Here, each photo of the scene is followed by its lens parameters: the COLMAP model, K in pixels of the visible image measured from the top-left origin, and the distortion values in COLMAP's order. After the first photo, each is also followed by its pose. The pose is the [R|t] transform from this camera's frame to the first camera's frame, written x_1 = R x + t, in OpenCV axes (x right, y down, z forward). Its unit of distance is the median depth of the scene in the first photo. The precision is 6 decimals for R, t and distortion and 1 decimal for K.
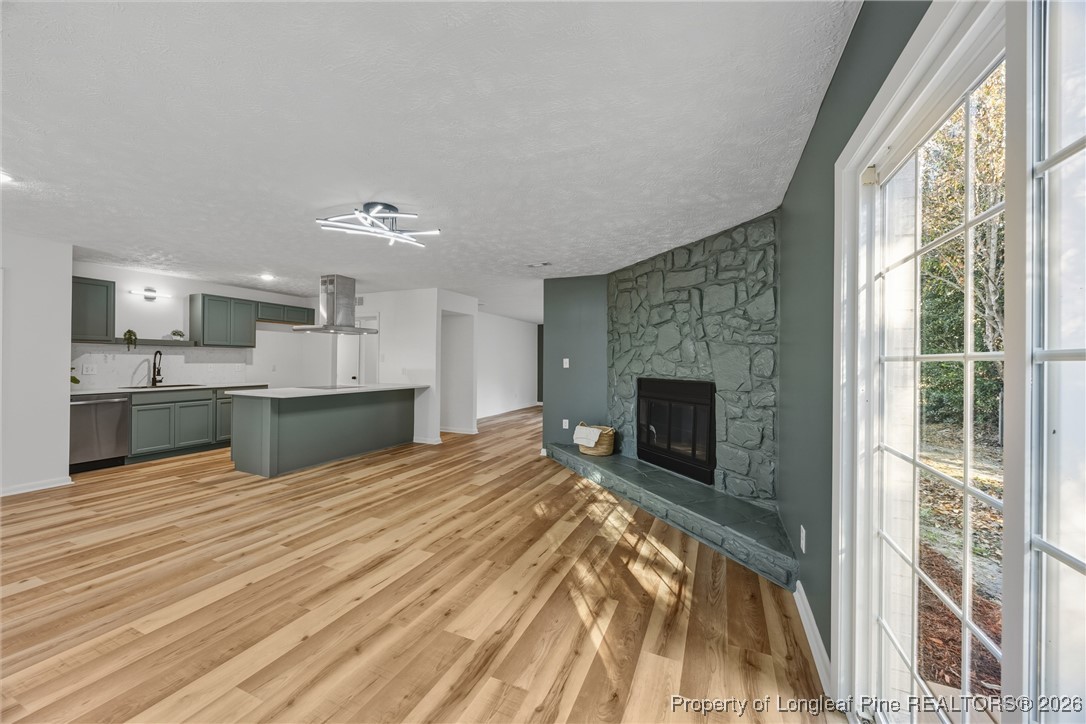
lens RADIAL K [[410.0, 0, 537.9], [0, 410.0, 360.0], [0, 0, 1]] dist [-0.004623, 0.000259]
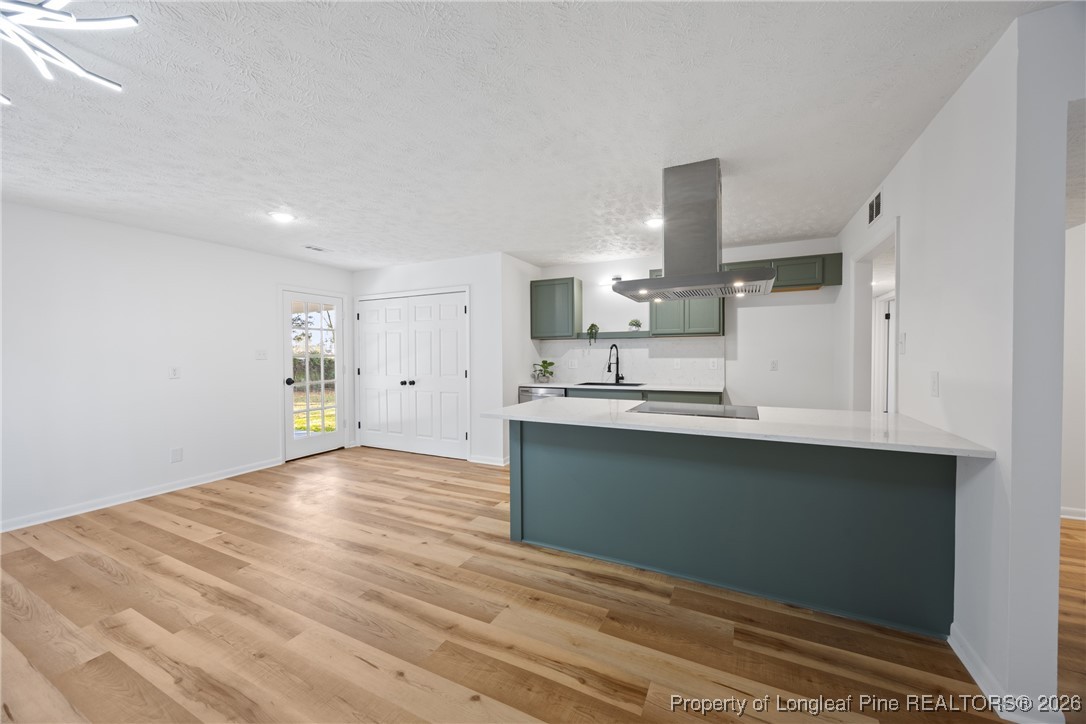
lens RADIAL K [[410.0, 0, 542.1], [0, 410.0, 352.5], [0, 0, 1]] dist [-0.004623, 0.000259]
pose [[-0.043069, -0.011469, -0.999006, -0.023070], [0.012320, 0.999852, -0.012009, 0.007051], [0.998996, -0.012825, -0.042921, 1.377505]]
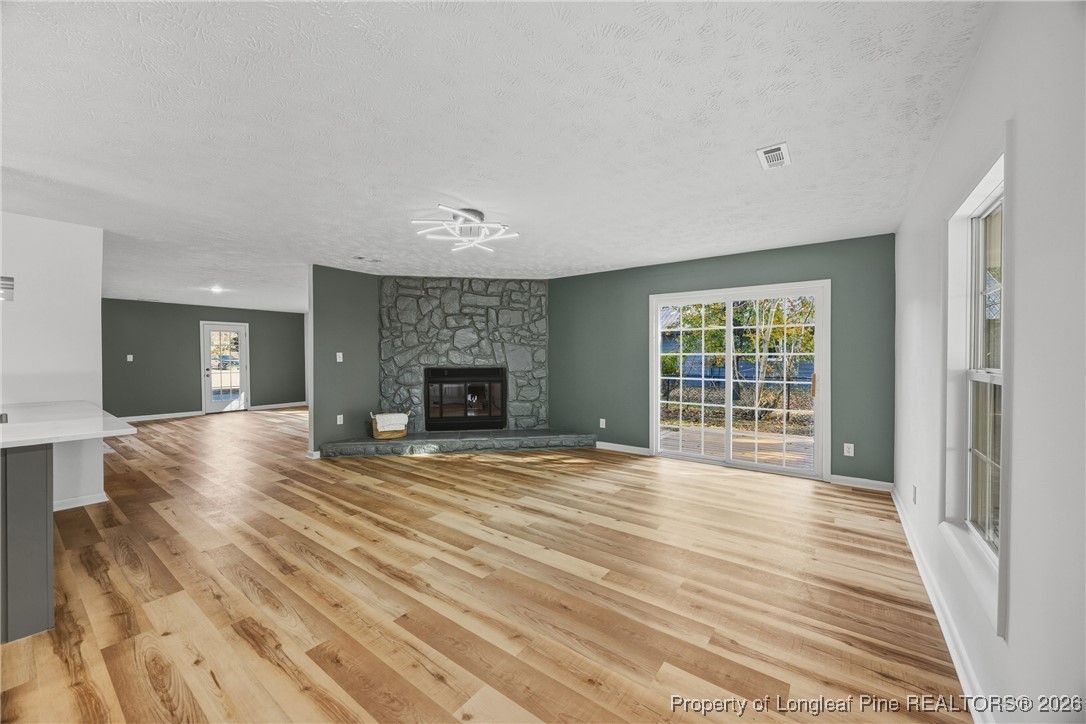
lens RADIAL K [[410.0, 0, 544.4], [0, 410.0, 357.7], [0, 0, 1]] dist [-0.004623, 0.000259]
pose [[0.217137, -0.014668, 0.976031, -1.230438], [-0.002959, 0.999873, 0.015684, -0.011363], [-0.976137, -0.006294, 0.217066, 0.502055]]
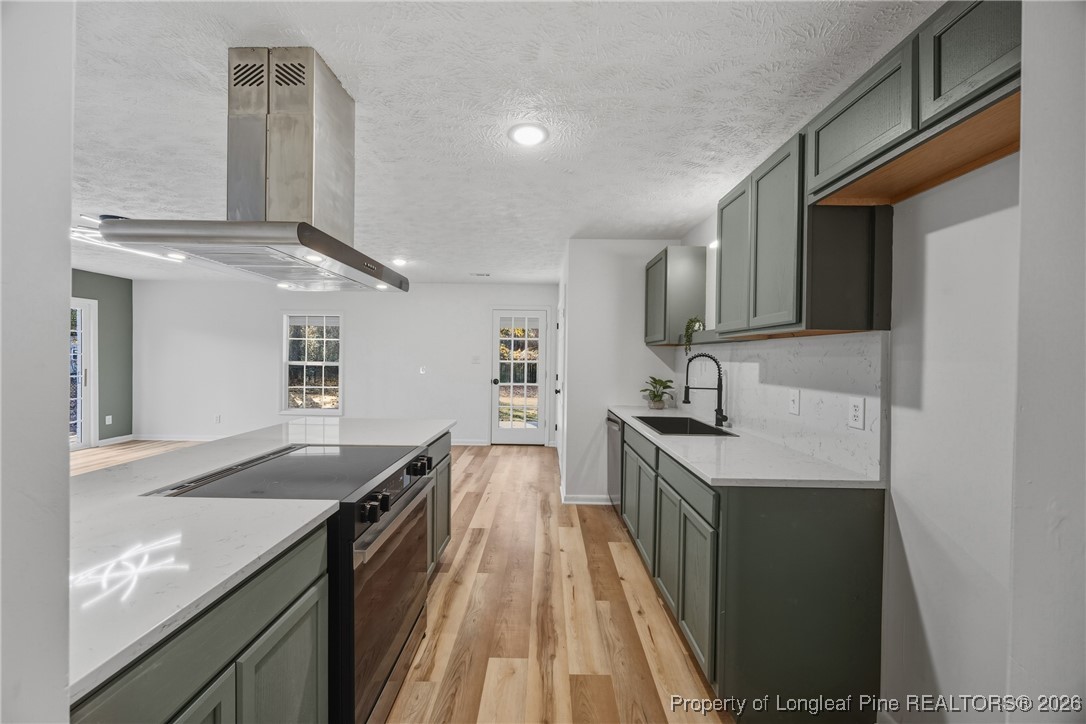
lens RADIAL K [[410.0, 0, 536.4], [0, 410.0, 359.4], [0, 0, 1]] dist [-0.004623, 0.000259]
pose [[-0.918957, -0.018766, -0.393910, -0.863874], [-0.019349, 0.999810, -0.002492, -0.016113], [0.393882, 0.005332, -0.919146, 2.154502]]
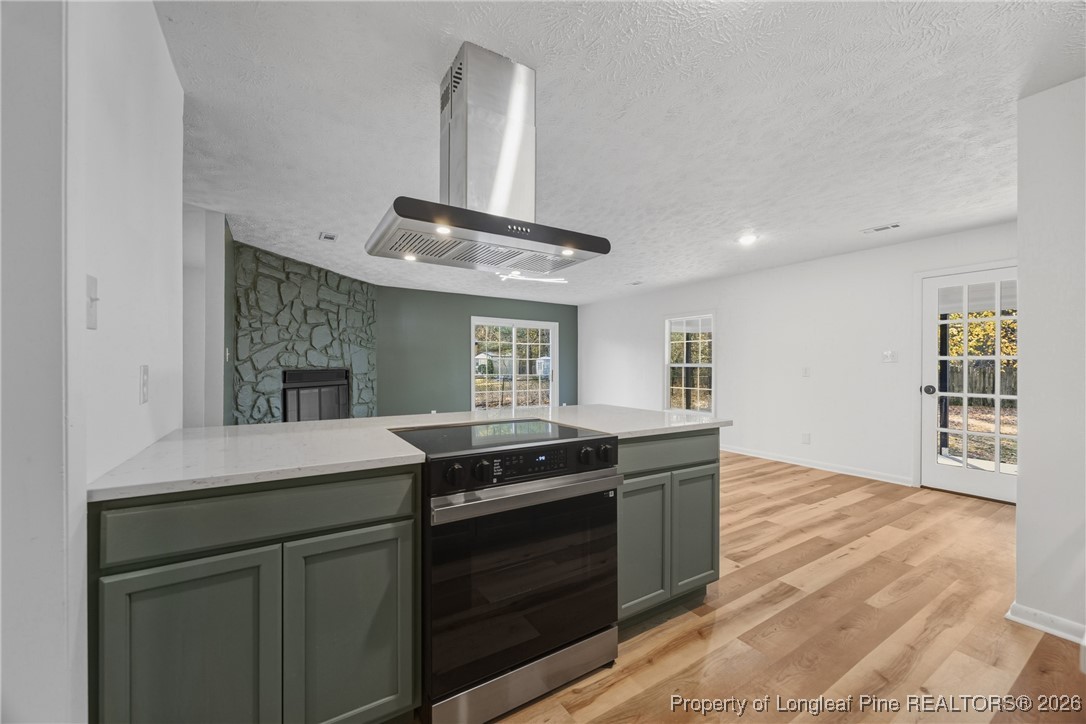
lens RADIAL K [[410.0, 0, 536.6], [0, 410.0, 366.0], [0, 0, 1]] dist [-0.004623, 0.000259]
pose [[-0.826164, -0.013620, 0.563265, -1.139089], [-0.015929, 0.999873, 0.000814, 0.028803], [-0.563205, -0.008300, -0.826276, 2.008330]]
